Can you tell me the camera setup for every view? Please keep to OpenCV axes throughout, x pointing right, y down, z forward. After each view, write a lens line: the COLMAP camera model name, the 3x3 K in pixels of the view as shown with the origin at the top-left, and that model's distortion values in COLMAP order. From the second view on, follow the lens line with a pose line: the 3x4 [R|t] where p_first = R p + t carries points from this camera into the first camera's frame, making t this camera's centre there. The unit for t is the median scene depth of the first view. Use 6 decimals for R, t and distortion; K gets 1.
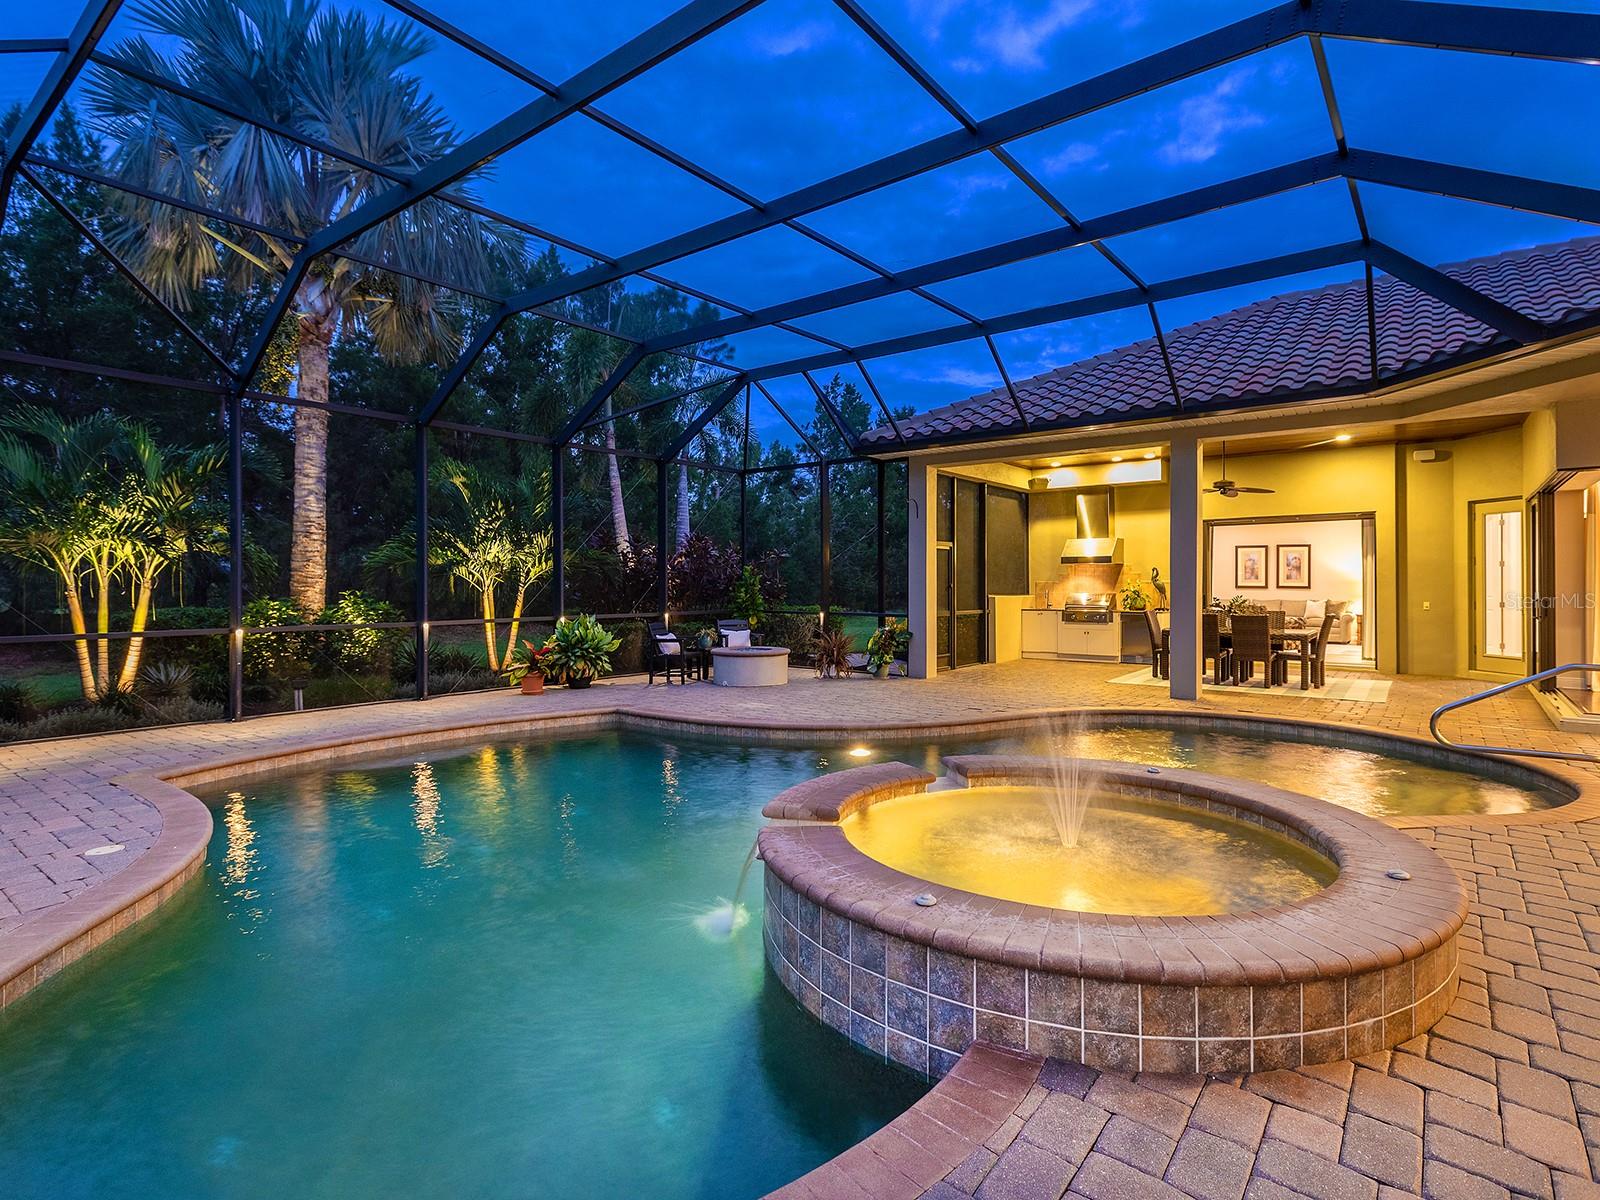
lens RADIAL K [[825.6, 0, 800.0], [0, 825.6, 600.0], [0, 0, 1]] dist [-0.000908, -0.000147]
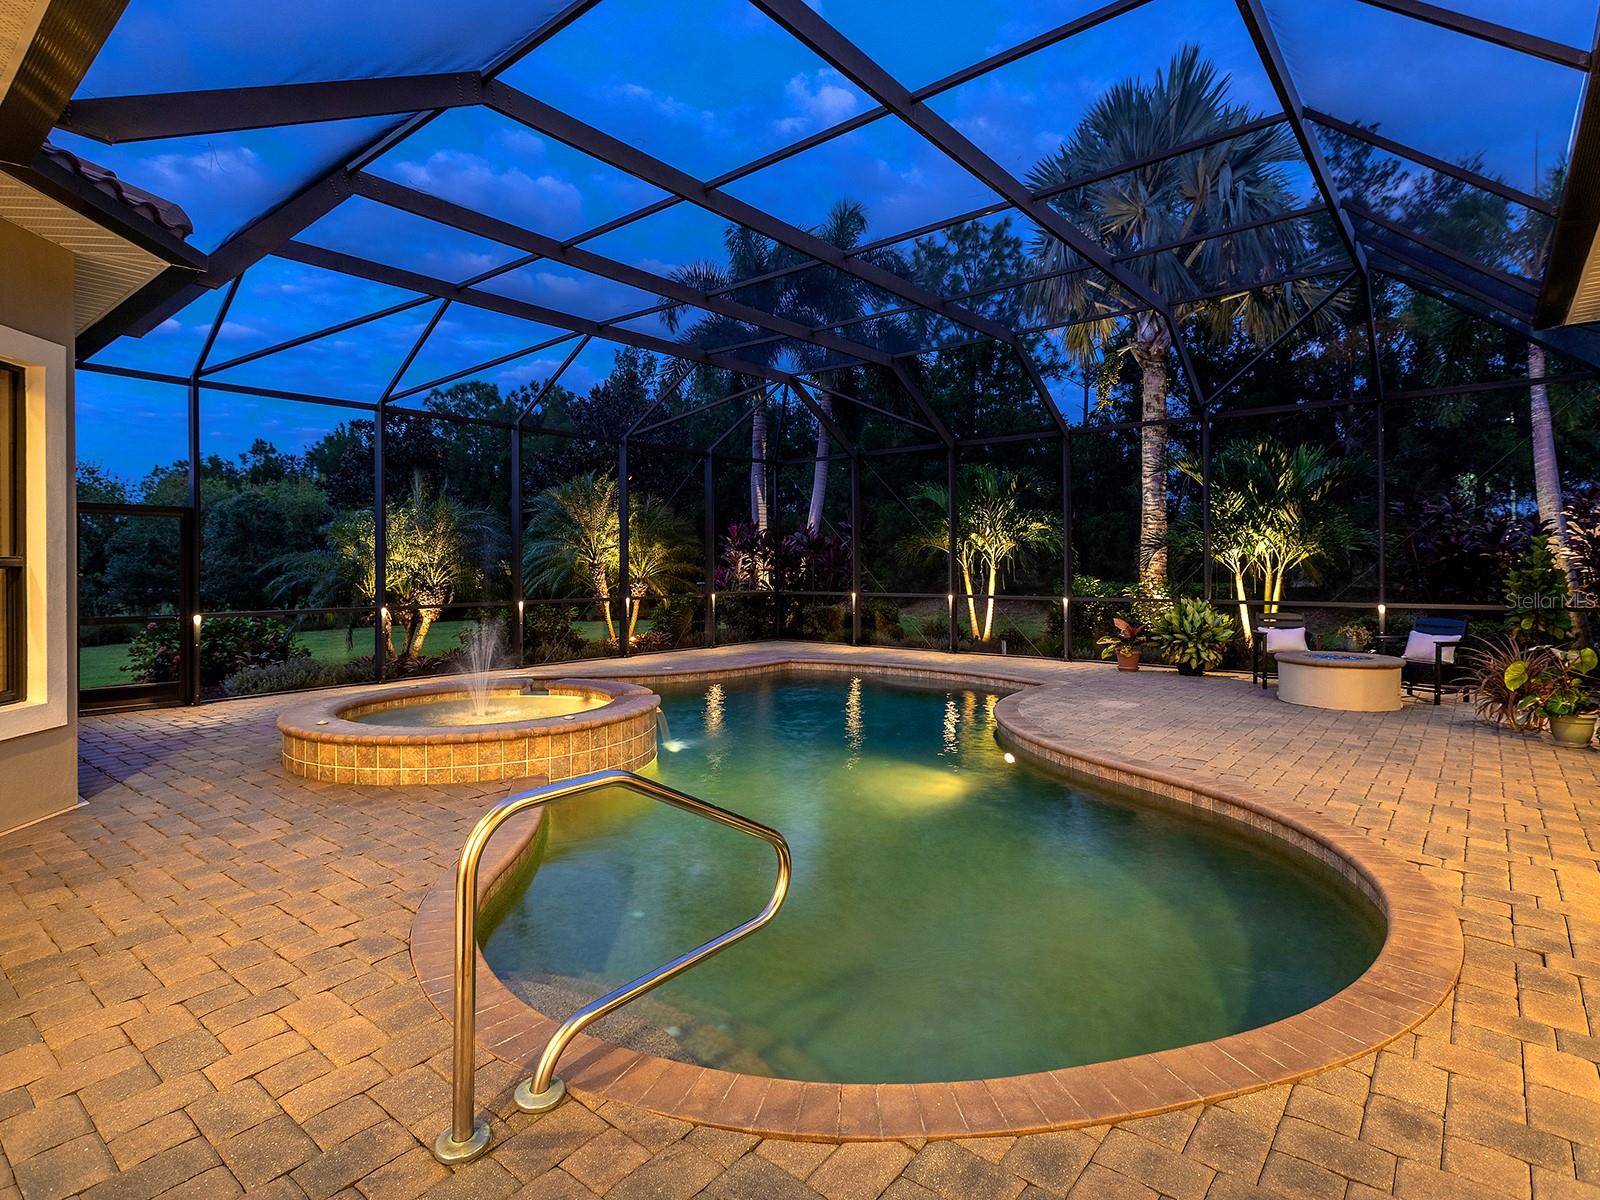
lens RADIAL K [[825.6, 0, 800.0], [0, 825.6, 600.0], [0, 0, 1]] dist [-0.000908, -0.000147]
pose [[-0.016565, 0.044256, -0.998883, 0.699569], [-0.008853, 0.998974, 0.044406, -0.018984], [0.999824, 0.009579, -0.016156, 0.552703]]
